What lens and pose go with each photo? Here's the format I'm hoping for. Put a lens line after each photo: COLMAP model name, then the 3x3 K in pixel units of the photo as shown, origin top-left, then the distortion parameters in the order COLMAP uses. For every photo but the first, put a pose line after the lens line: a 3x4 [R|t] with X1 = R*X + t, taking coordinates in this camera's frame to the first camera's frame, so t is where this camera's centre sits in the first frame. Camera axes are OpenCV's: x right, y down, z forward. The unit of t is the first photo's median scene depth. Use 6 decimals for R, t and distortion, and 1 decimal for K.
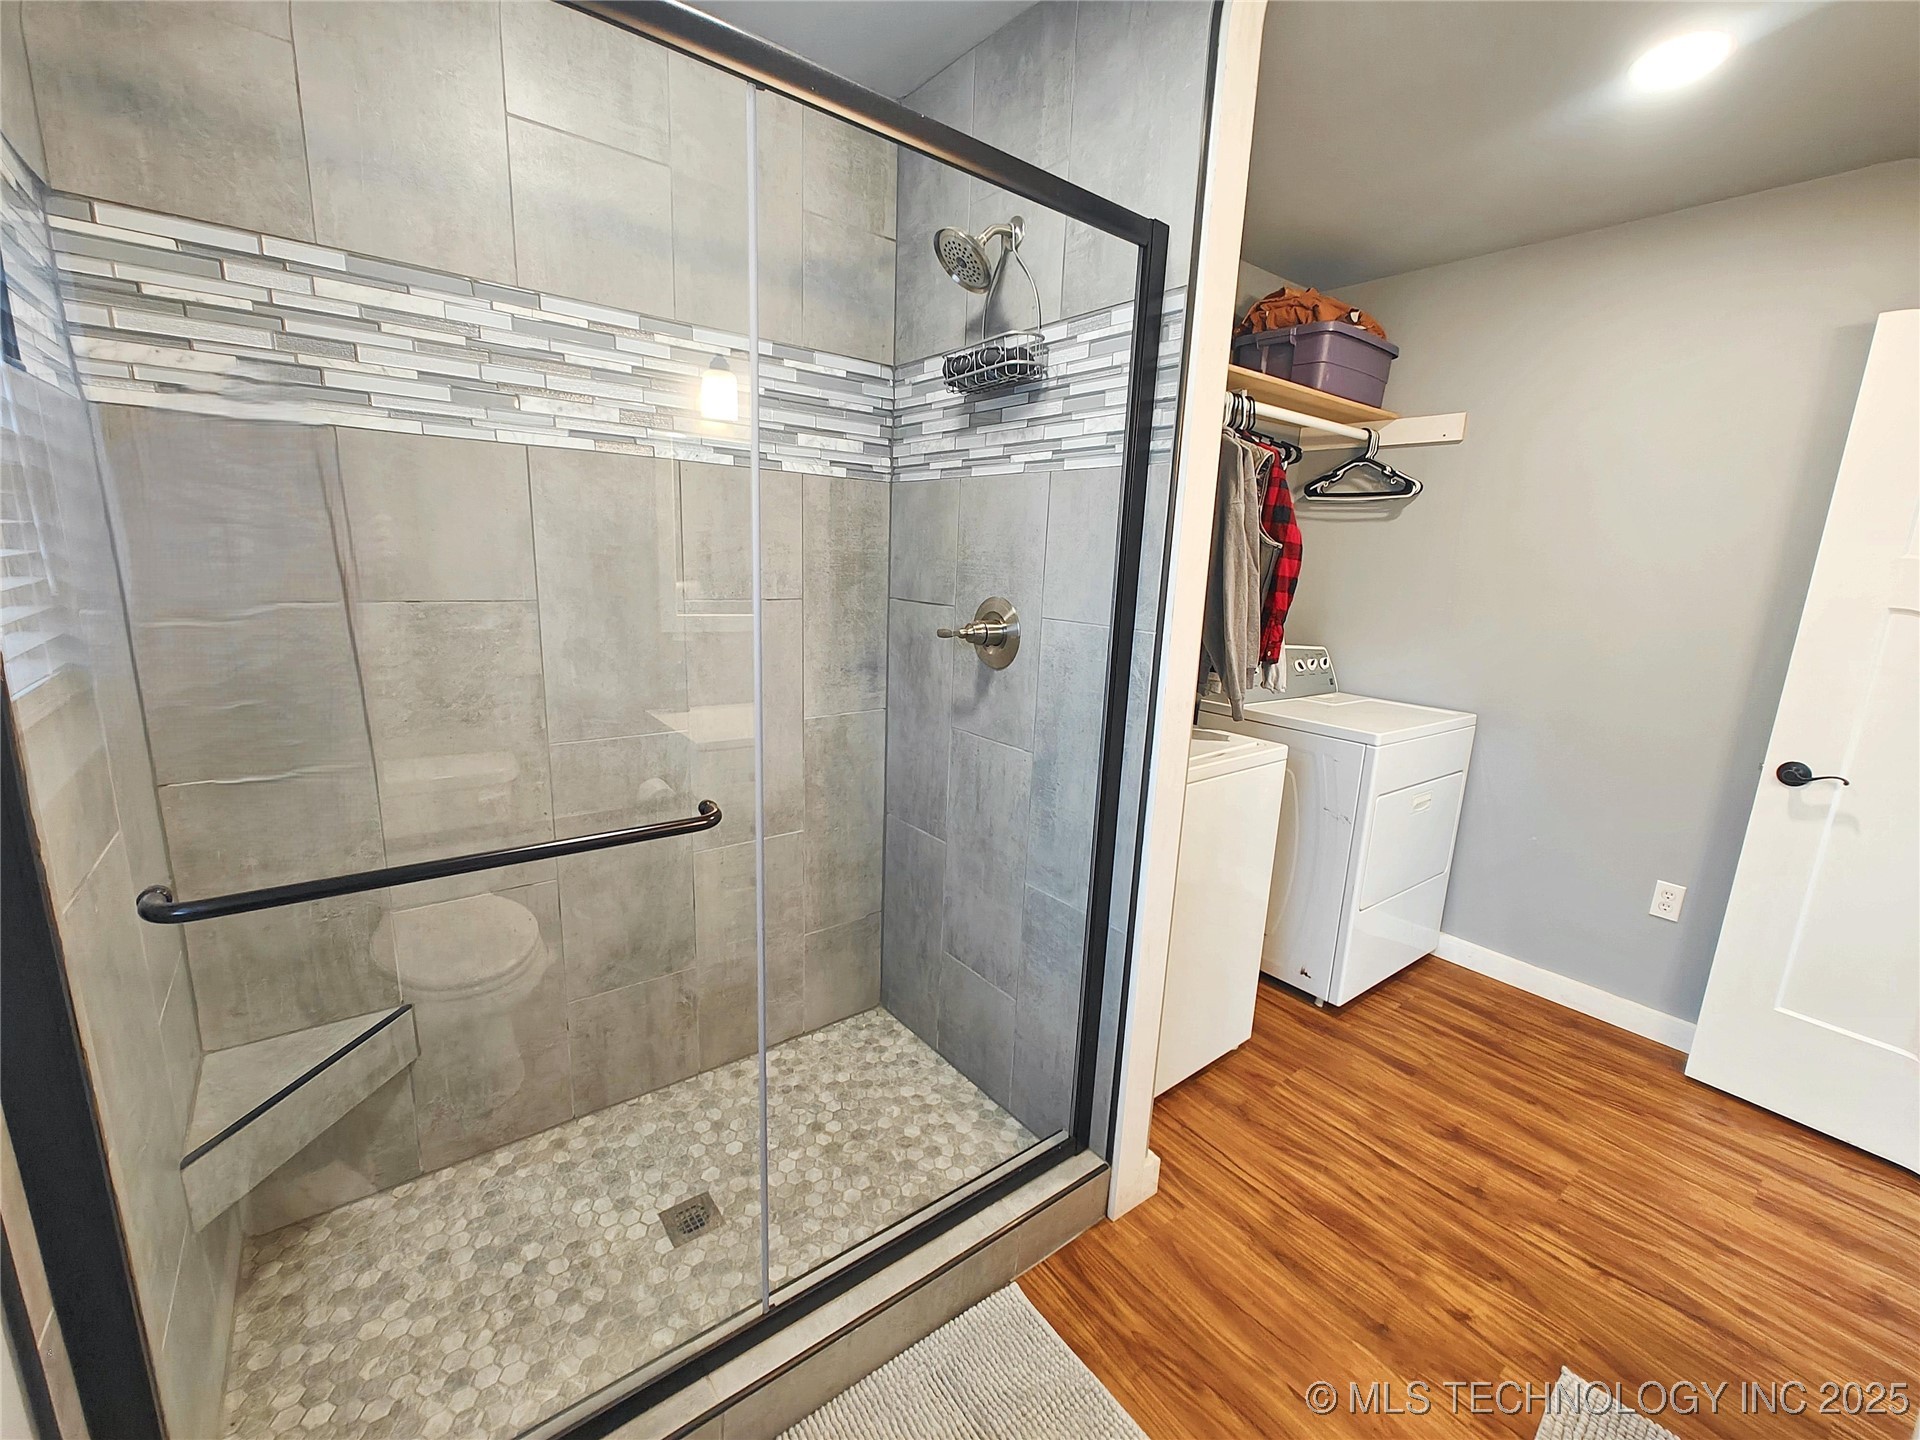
lens RADIAL K [[804.4, 0, 960.0], [0, 804.4, 720.0], [0, 0, 1]] dist [-0.000158, 0.000279]
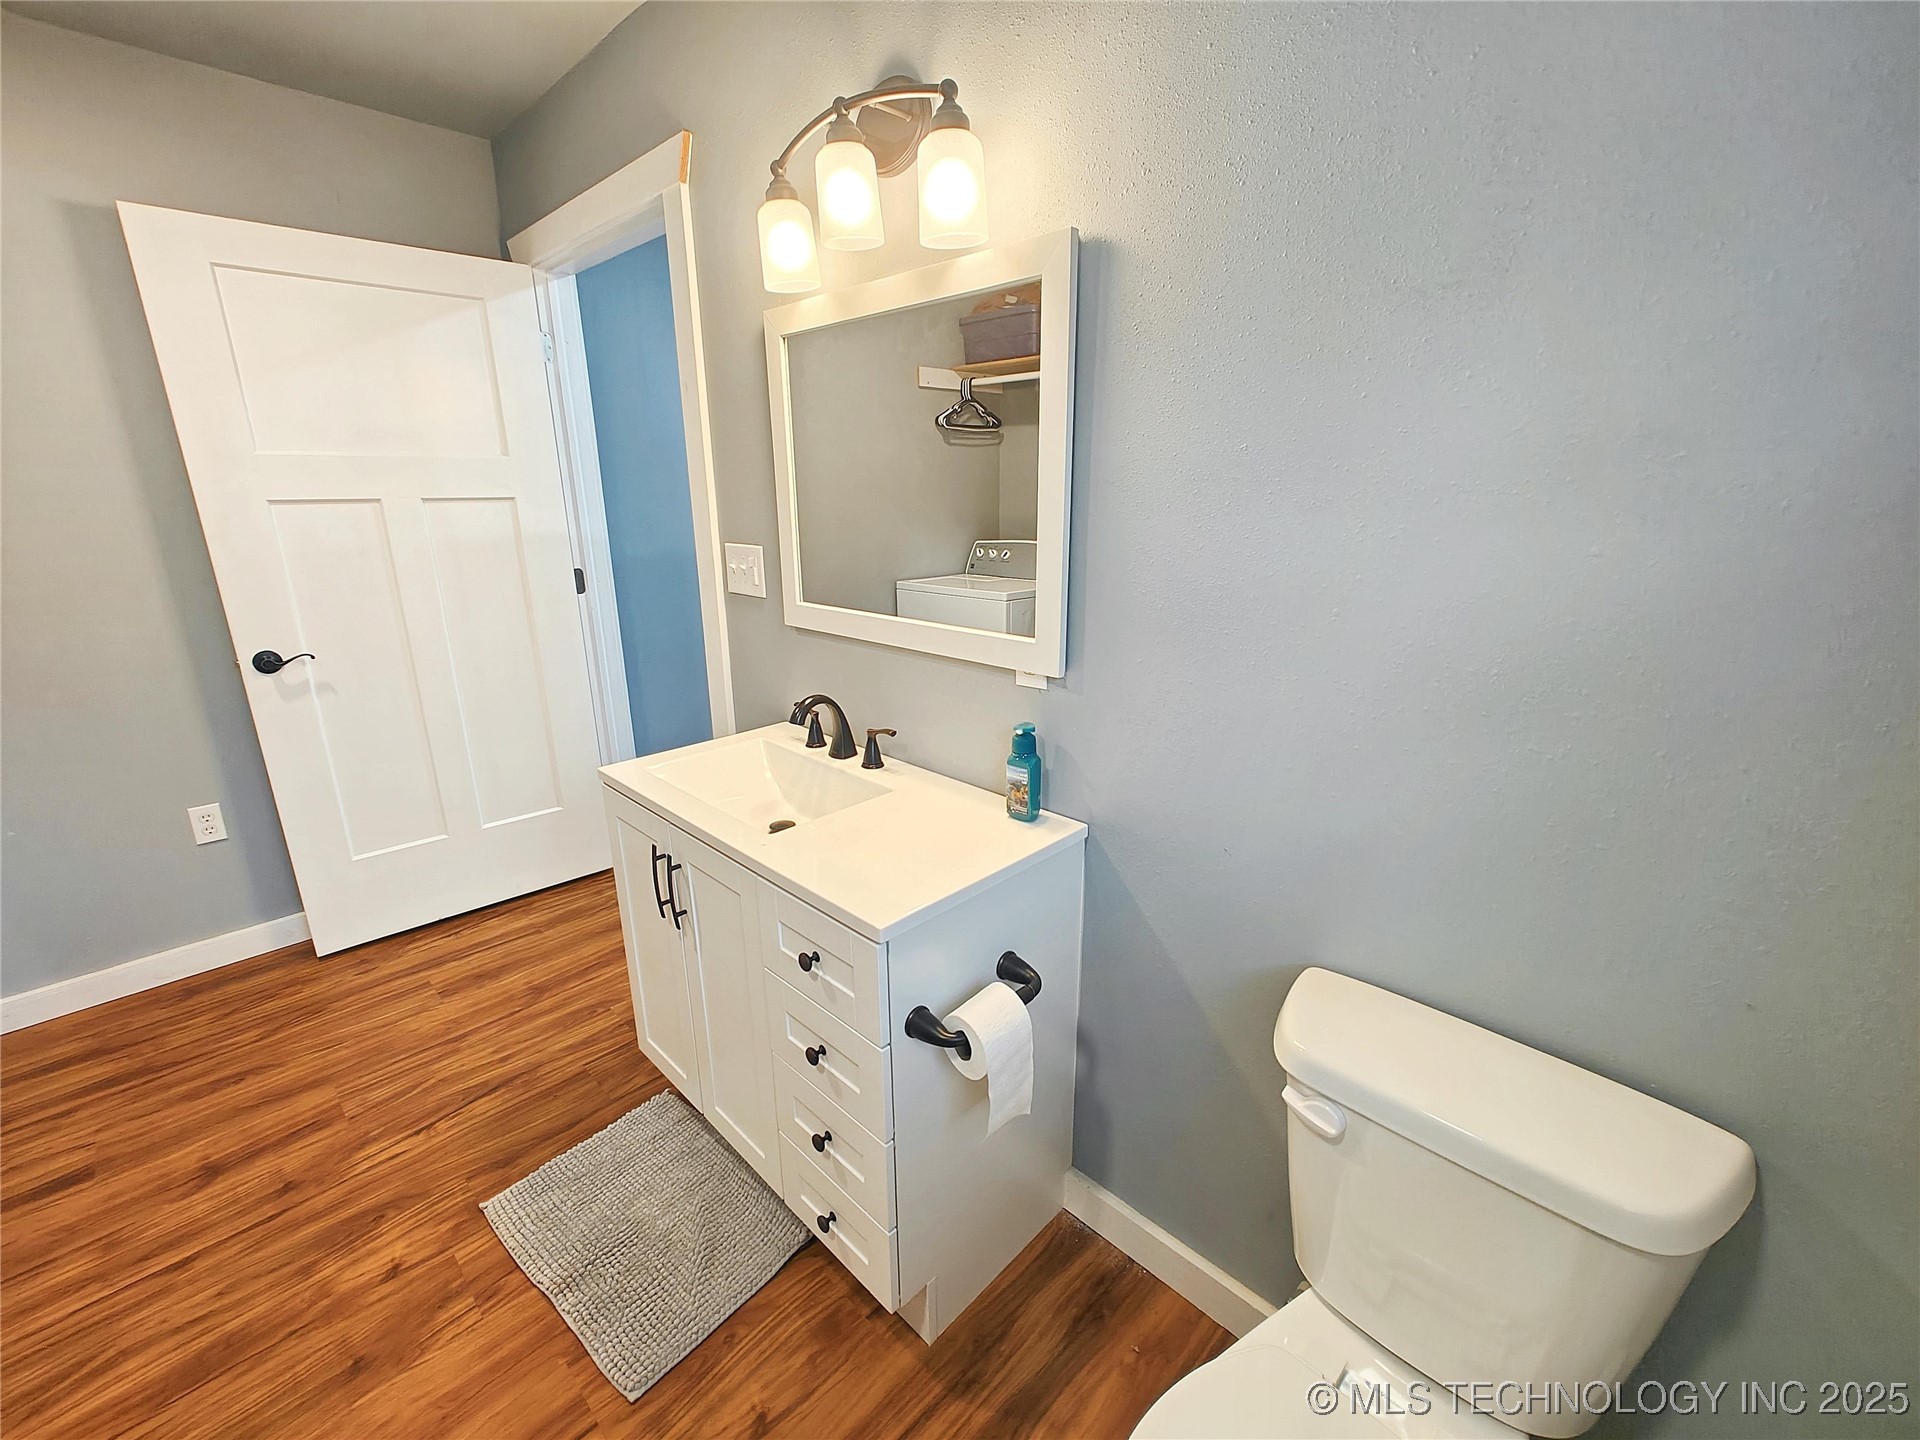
lens RADIAL K [[804.4, 0, 960.0], [0, 804.4, 720.0], [0, 0, 1]] dist [-0.000158, 0.000279]
pose [[-0.142431, -0.314504, 0.938510, -0.146961], [0.195499, 0.920559, 0.338158, -0.051078], [-0.970306, 0.231642, -0.069631, 0.223832]]
